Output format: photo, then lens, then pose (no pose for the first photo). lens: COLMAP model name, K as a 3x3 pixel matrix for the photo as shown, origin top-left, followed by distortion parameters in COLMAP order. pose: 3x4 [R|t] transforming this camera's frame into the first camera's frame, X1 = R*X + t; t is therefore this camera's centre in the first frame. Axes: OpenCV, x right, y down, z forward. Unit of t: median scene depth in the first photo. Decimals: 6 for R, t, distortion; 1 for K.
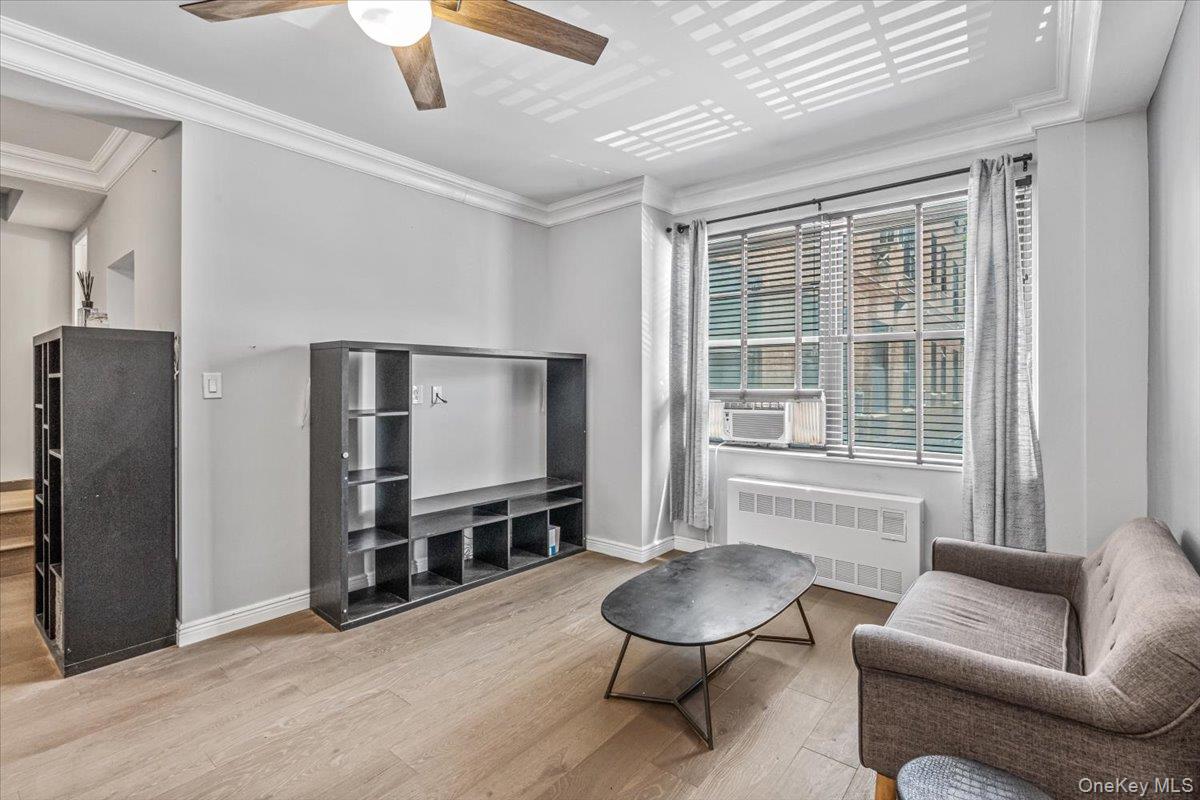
lens RADIAL K [[554.6, 0, 600.0], [0, 554.6, 400.0], [0, 0, 1]] dist [-0.002330, -0.000243]
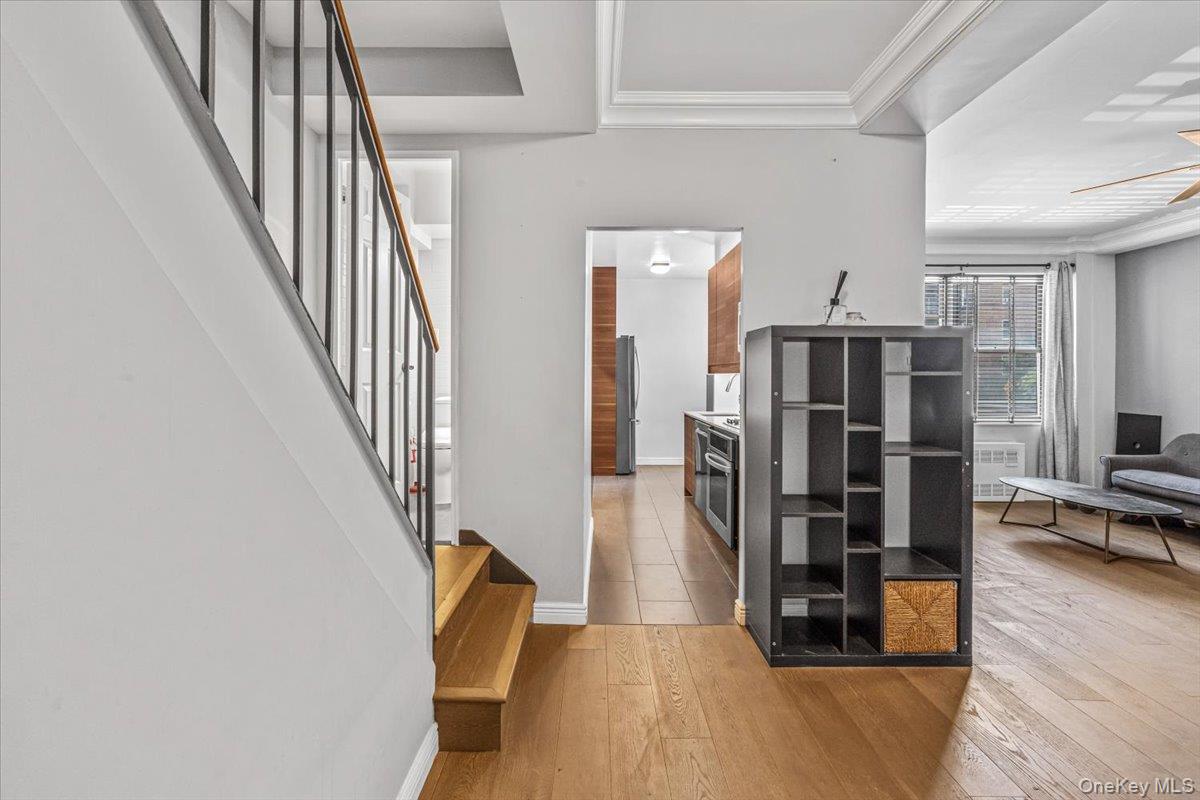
lens RADIAL K [[550.3, 0, 591.1], [0, 550.3, 381.1], [0, 0, 1]] dist [-0.001671, -0.000058]
pose [[0.778626, -0.001380, 0.627486, -1.456257], [0.018619, 0.999608, -0.020906, -0.006718], [-0.627212, 0.027961, 0.778347, 0.439402]]
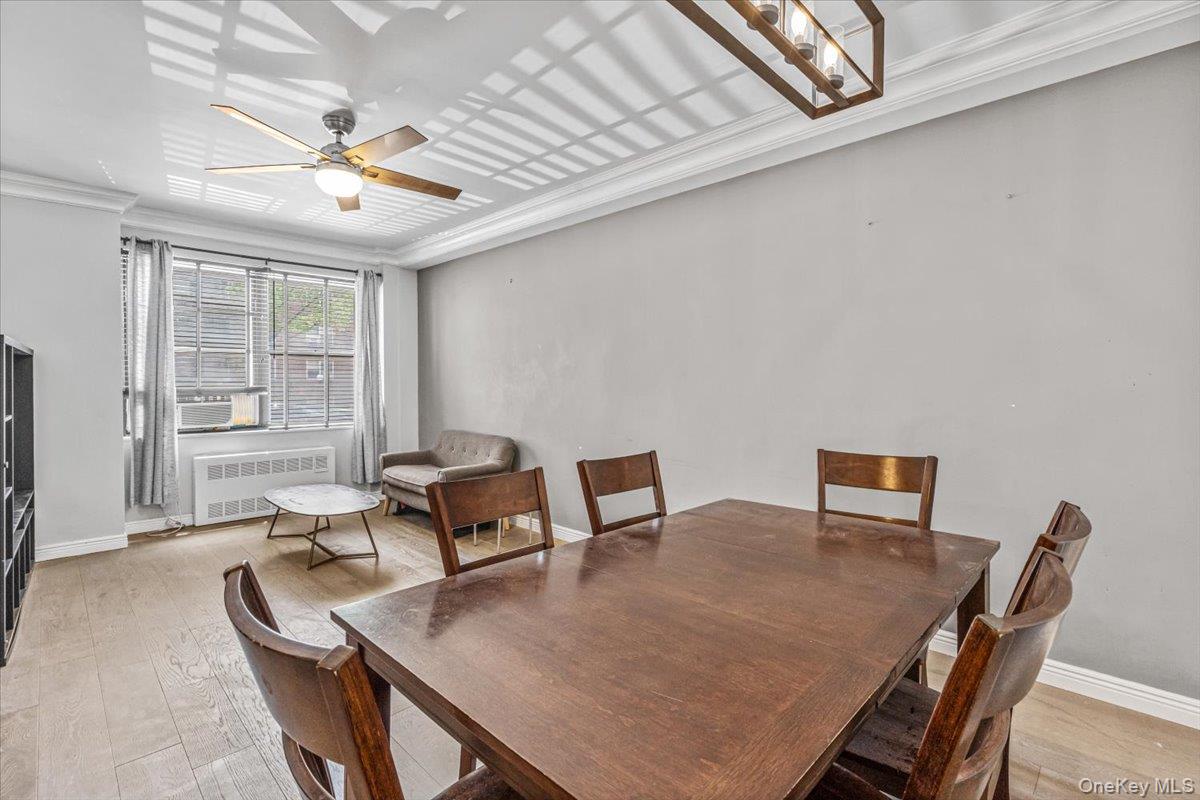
lens RADIAL K [[550.3, 0, 591.1], [0, 550.3, 381.1], [0, 0, 1]] dist [-0.001671, -0.000058]
pose [[0.104549, 0.007354, 0.994493, -0.982559], [0.036436, 0.999273, -0.011220, 0.017601], [-0.993852, 0.037408, 0.104205, -0.010276]]
